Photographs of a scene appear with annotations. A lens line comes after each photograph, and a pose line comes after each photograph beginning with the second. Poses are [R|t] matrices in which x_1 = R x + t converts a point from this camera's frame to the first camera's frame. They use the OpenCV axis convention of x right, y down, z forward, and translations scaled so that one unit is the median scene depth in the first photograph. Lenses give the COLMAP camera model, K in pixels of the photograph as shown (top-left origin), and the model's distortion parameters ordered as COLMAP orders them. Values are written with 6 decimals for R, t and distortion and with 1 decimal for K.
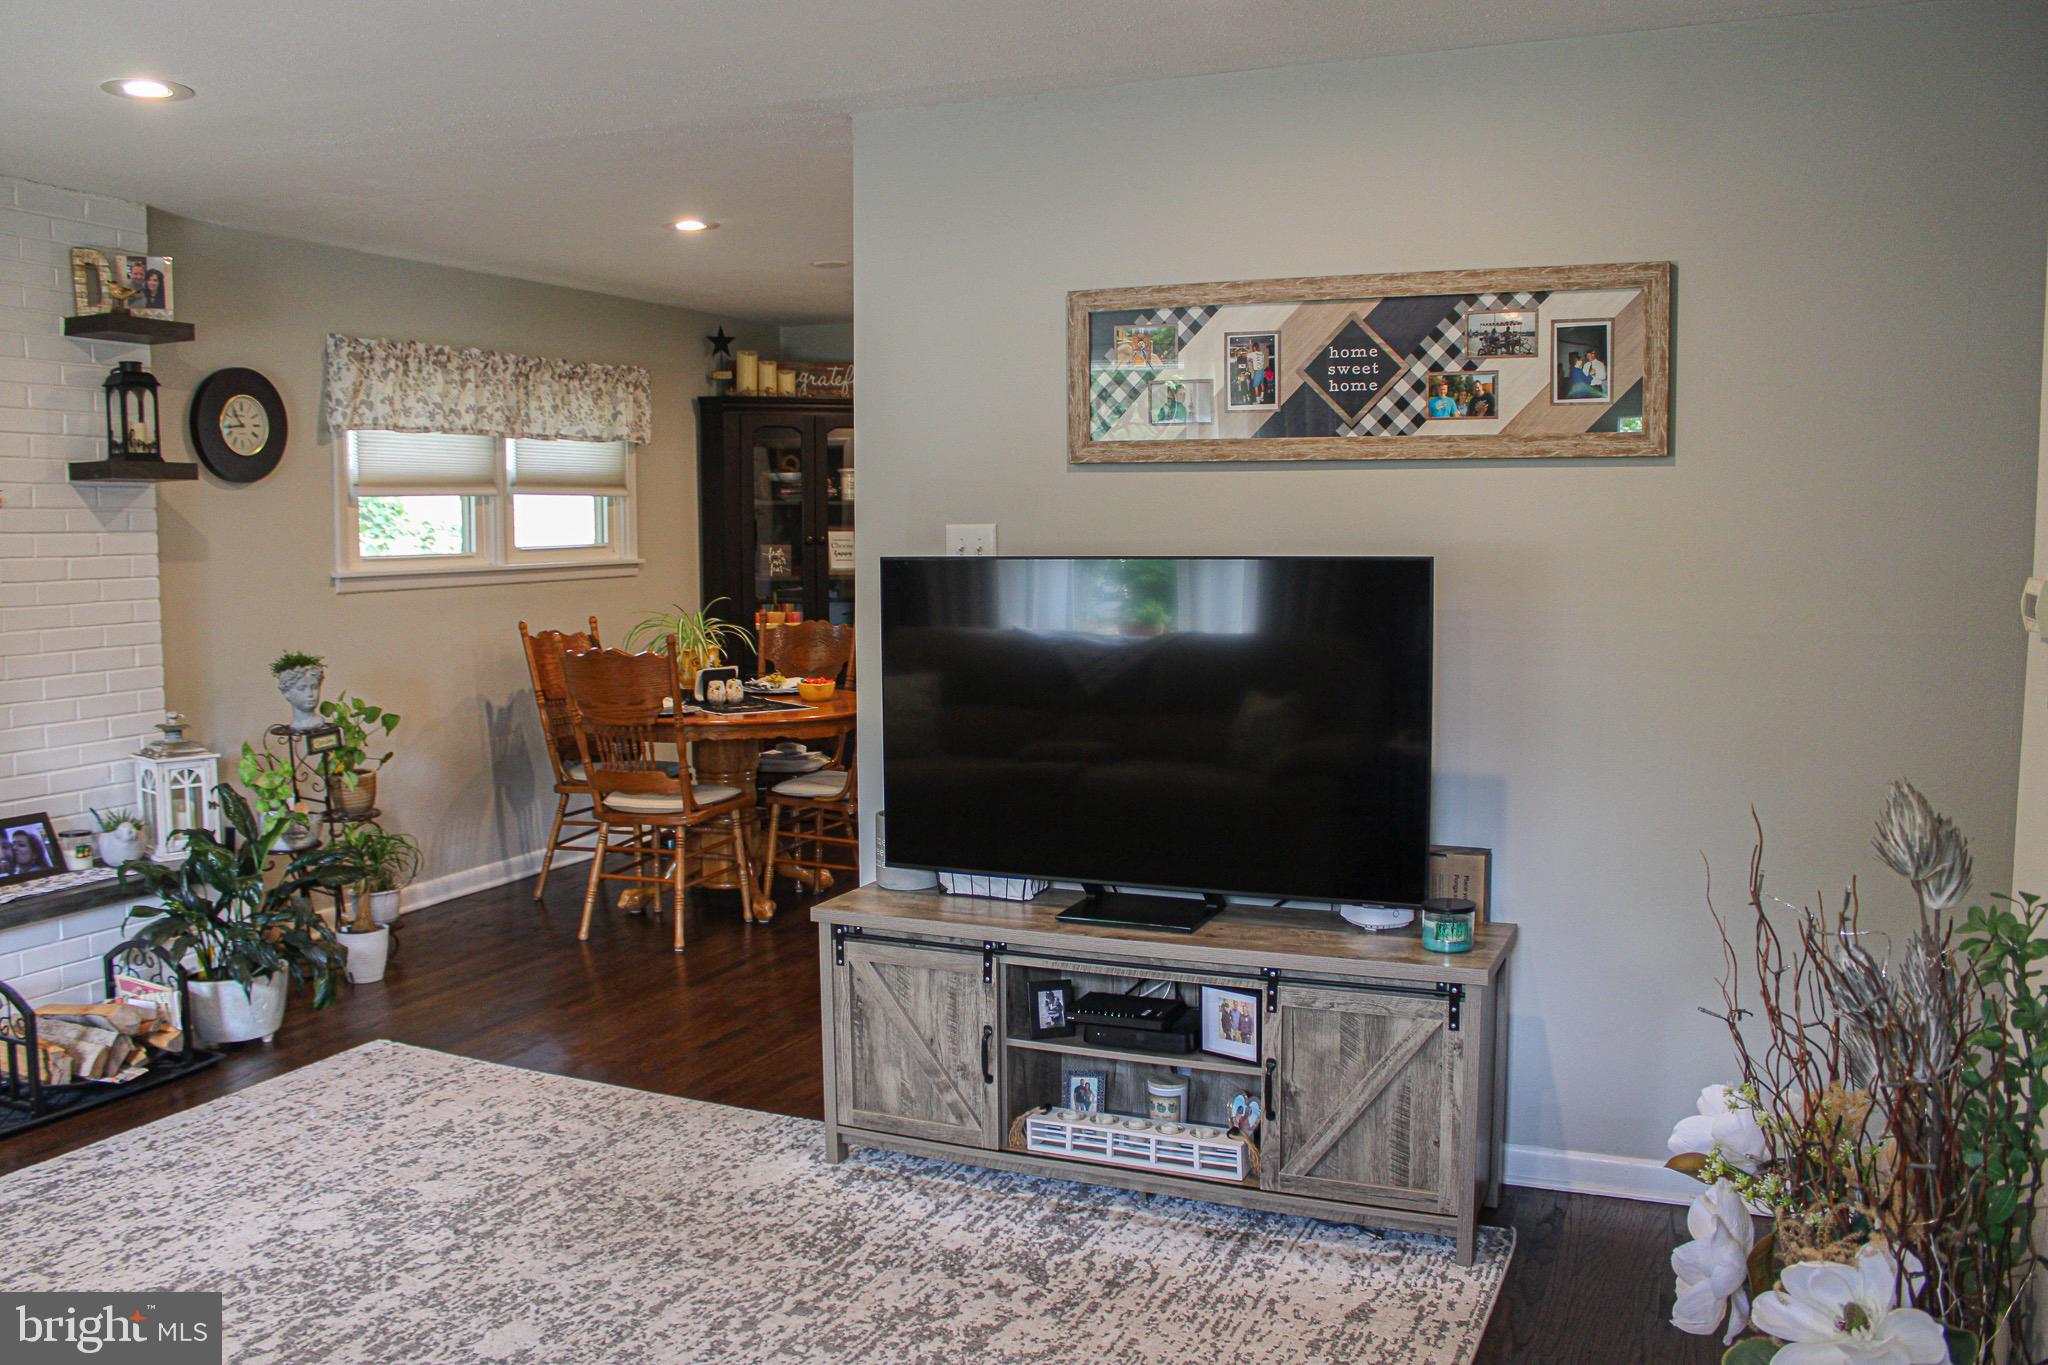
lens RADIAL K [[1699.5, 0, 1003.5], [0, 1699.5, 697.8], [0, 0, 1]] dist [-0.165706, 0.149381]
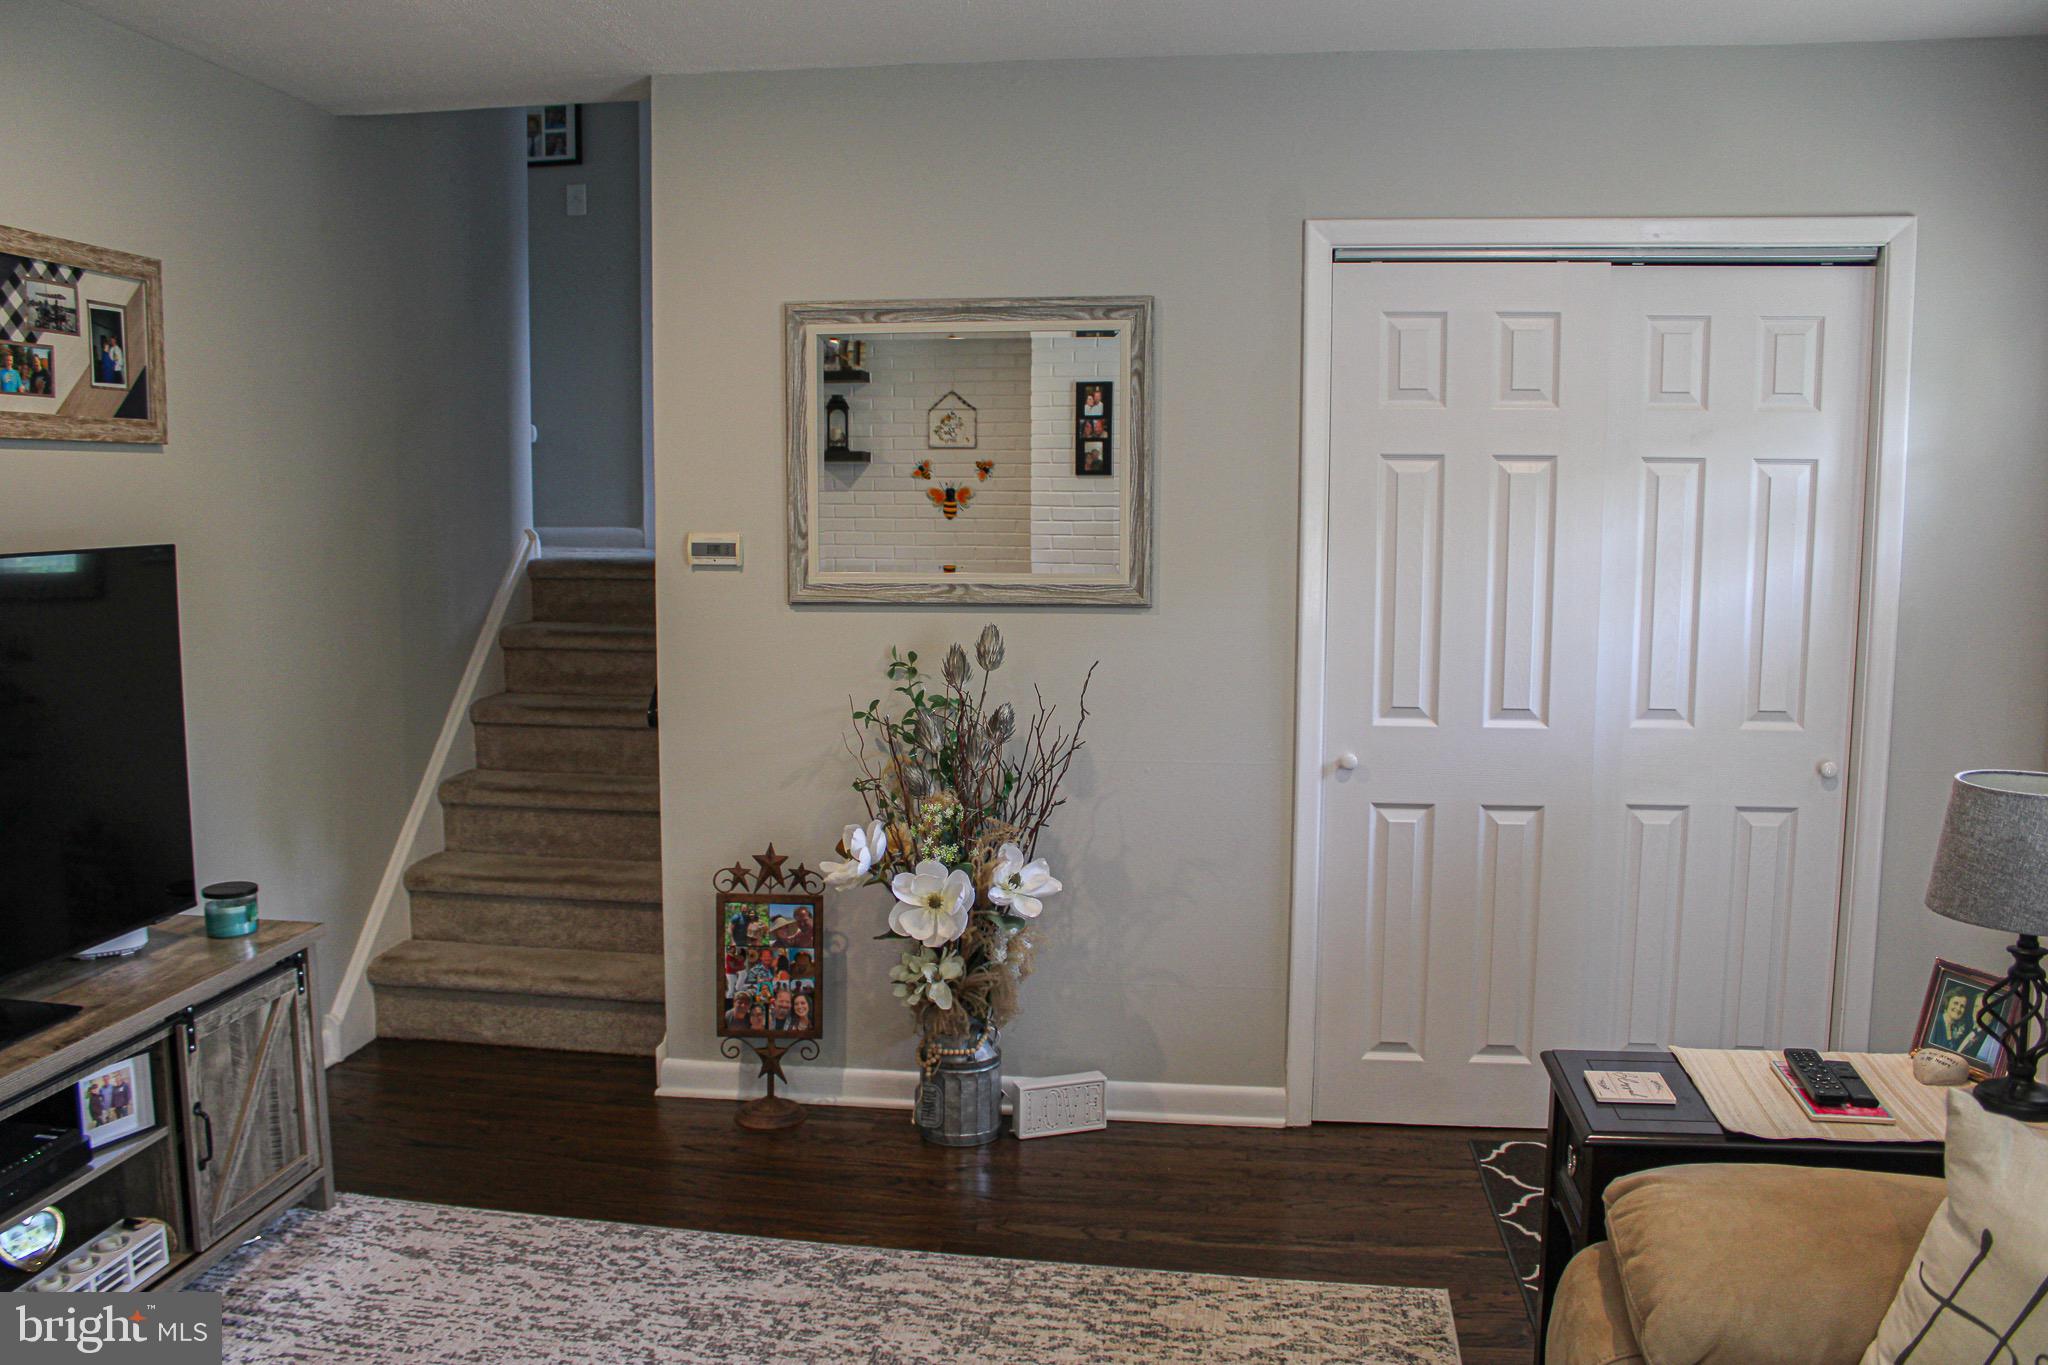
lens RADIAL K [[1699.5, 0, 1003.5], [0, 1699.5, 697.8], [0, 0, 1]] dist [-0.165706, 0.149381]
pose [[-0.269761, -0.110244, 0.956596, -0.757077], [0.098695, 0.985027, 0.141352, -0.079400], [-0.957856, 0.132542, -0.254842, 0.760126]]
